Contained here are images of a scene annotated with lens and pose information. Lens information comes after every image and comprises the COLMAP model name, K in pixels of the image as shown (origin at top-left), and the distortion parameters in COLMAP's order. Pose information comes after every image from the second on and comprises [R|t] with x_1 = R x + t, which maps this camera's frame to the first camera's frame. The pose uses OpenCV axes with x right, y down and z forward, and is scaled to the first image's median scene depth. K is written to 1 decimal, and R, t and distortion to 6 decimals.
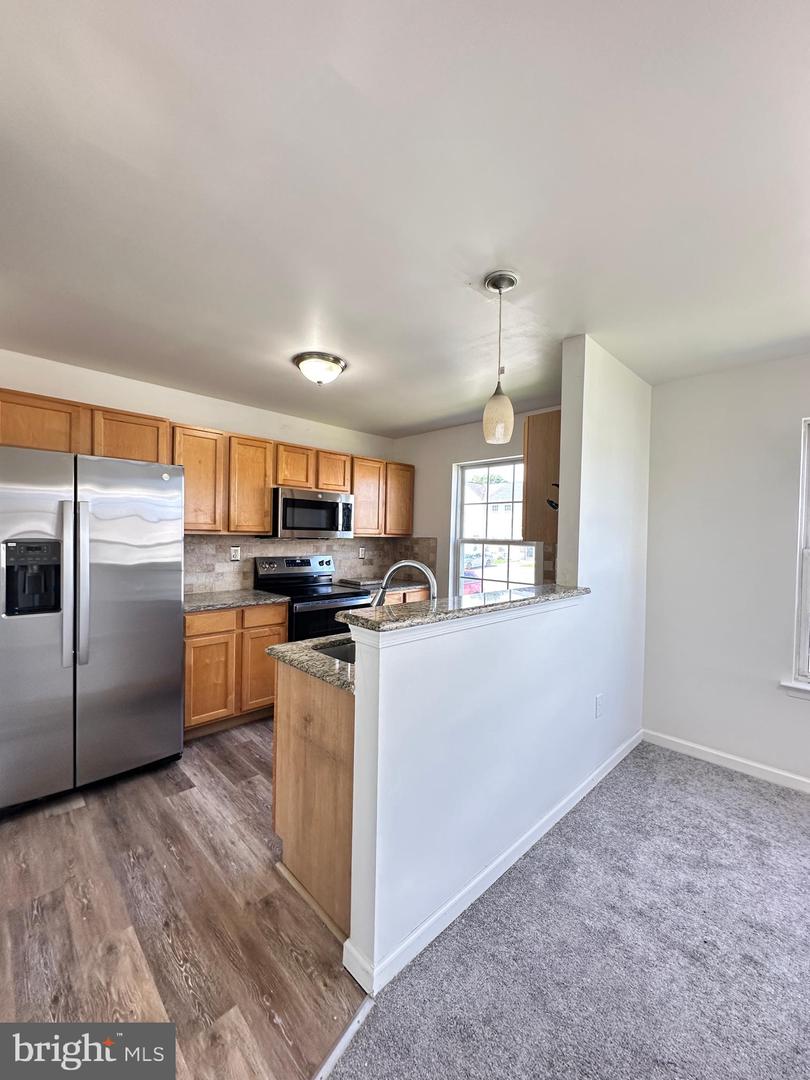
lens RADIAL K [[432.2, 0, 404.2], [0, 432.2, 540.9], [0, 0, 1]] dist [-0.004016, 0.000573]
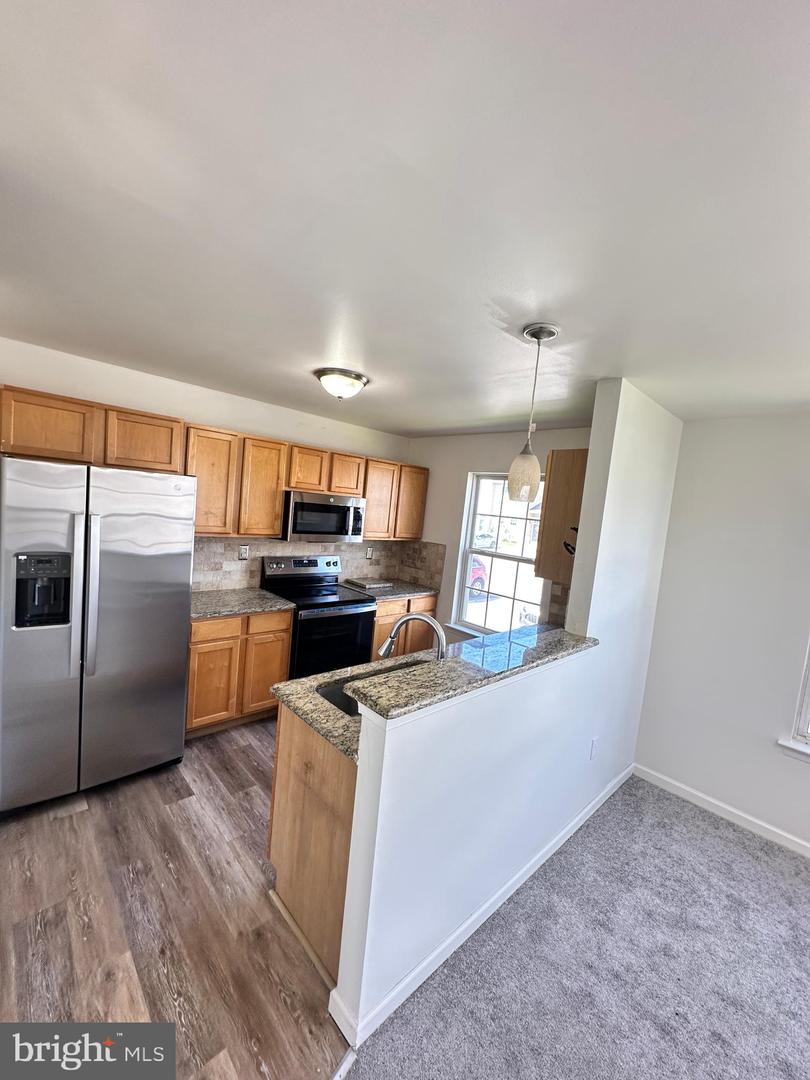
lens RADIAL K [[432.2, 0, 404.1], [0, 432.2, 541.6], [0, 0, 1]] dist [-0.004016, 0.000573]
pose [[0.996937, 0.077670, -0.009208, -0.025635], [-0.076902, 0.994869, 0.065737, -0.161108], [0.014266, -0.064828, 0.997794, 0.021780]]
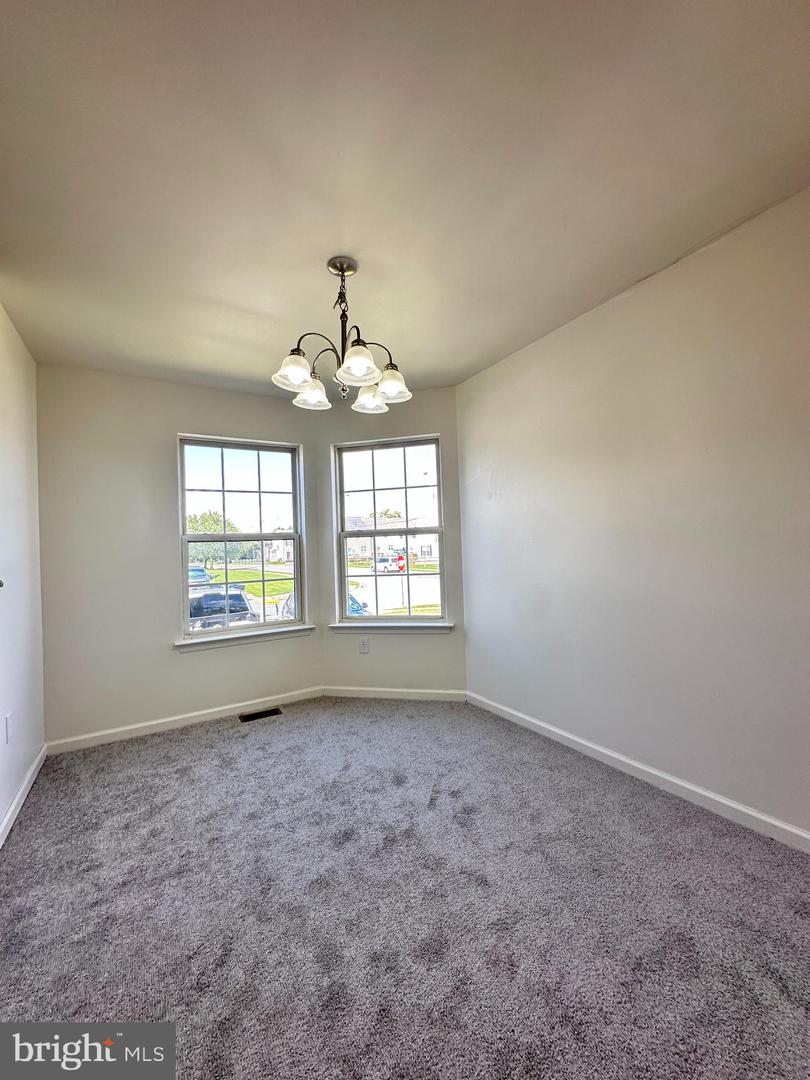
lens RADIAL K [[432.2, 0, 409.0], [0, 432.2, 538.6], [0, 0, 1]] dist [-0.004016, 0.000573]
pose [[0.224867, -0.013322, 0.974298, -0.209482], [0.054461, 0.998515, 0.001084, 0.079415], [-0.972866, 0.052818, 0.225259, 0.072017]]
